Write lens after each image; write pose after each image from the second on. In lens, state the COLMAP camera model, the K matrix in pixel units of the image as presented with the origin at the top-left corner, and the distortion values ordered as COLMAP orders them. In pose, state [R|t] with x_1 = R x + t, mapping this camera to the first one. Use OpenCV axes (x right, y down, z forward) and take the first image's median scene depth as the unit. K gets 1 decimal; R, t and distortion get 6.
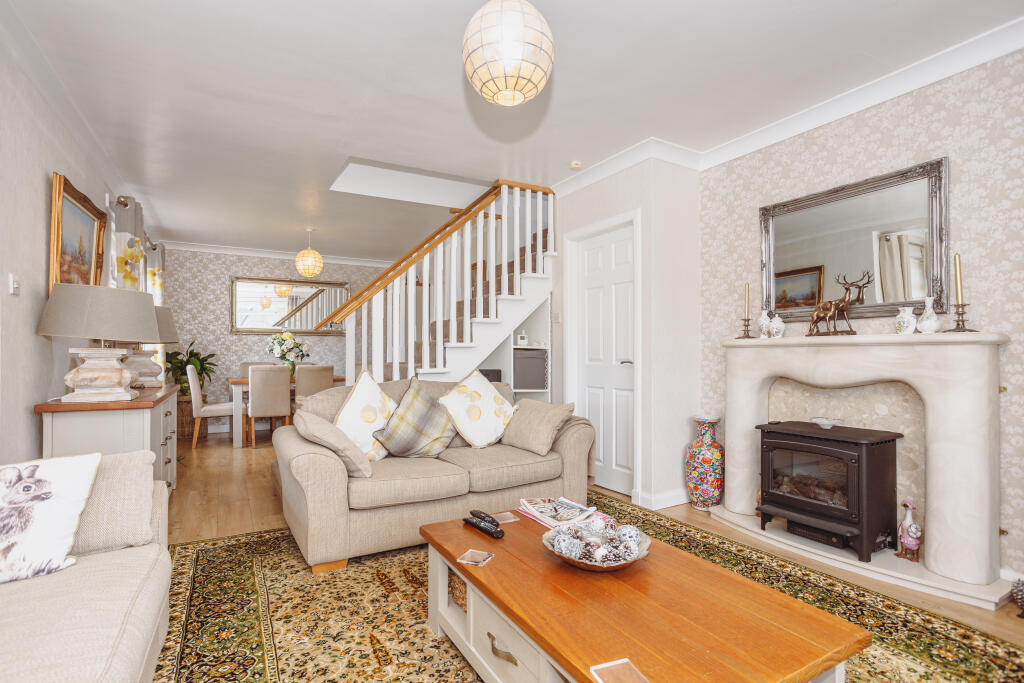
lens RADIAL K [[496.4, 0, 511.5], [0, 496.4, 343.4], [0, 0, 1]] dist [-0.026563, 0.011831]
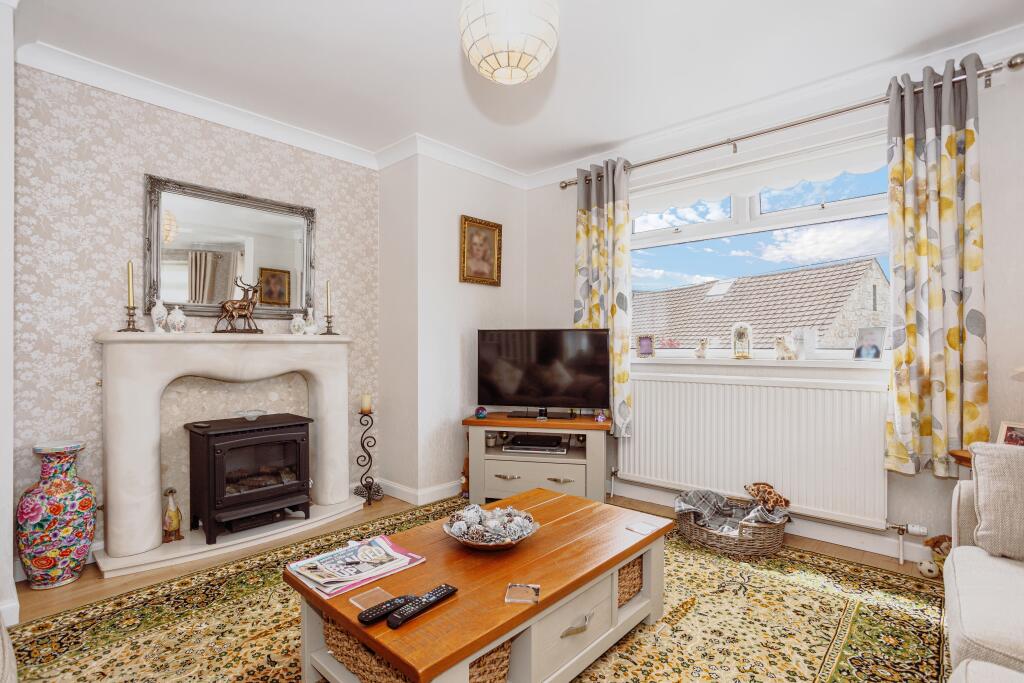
lens RADIAL K [[496.4, 0, 474.8], [0, 496.4, 348.3], [0, 0, 1]] dist [-0.026563, 0.011831]
pose [[-0.266426, 0.008433, 0.963818, -0.518942], [-0.010434, 0.999878, -0.011632, 0.025351], [-0.963799, -0.013155, -0.266306, 0.820893]]
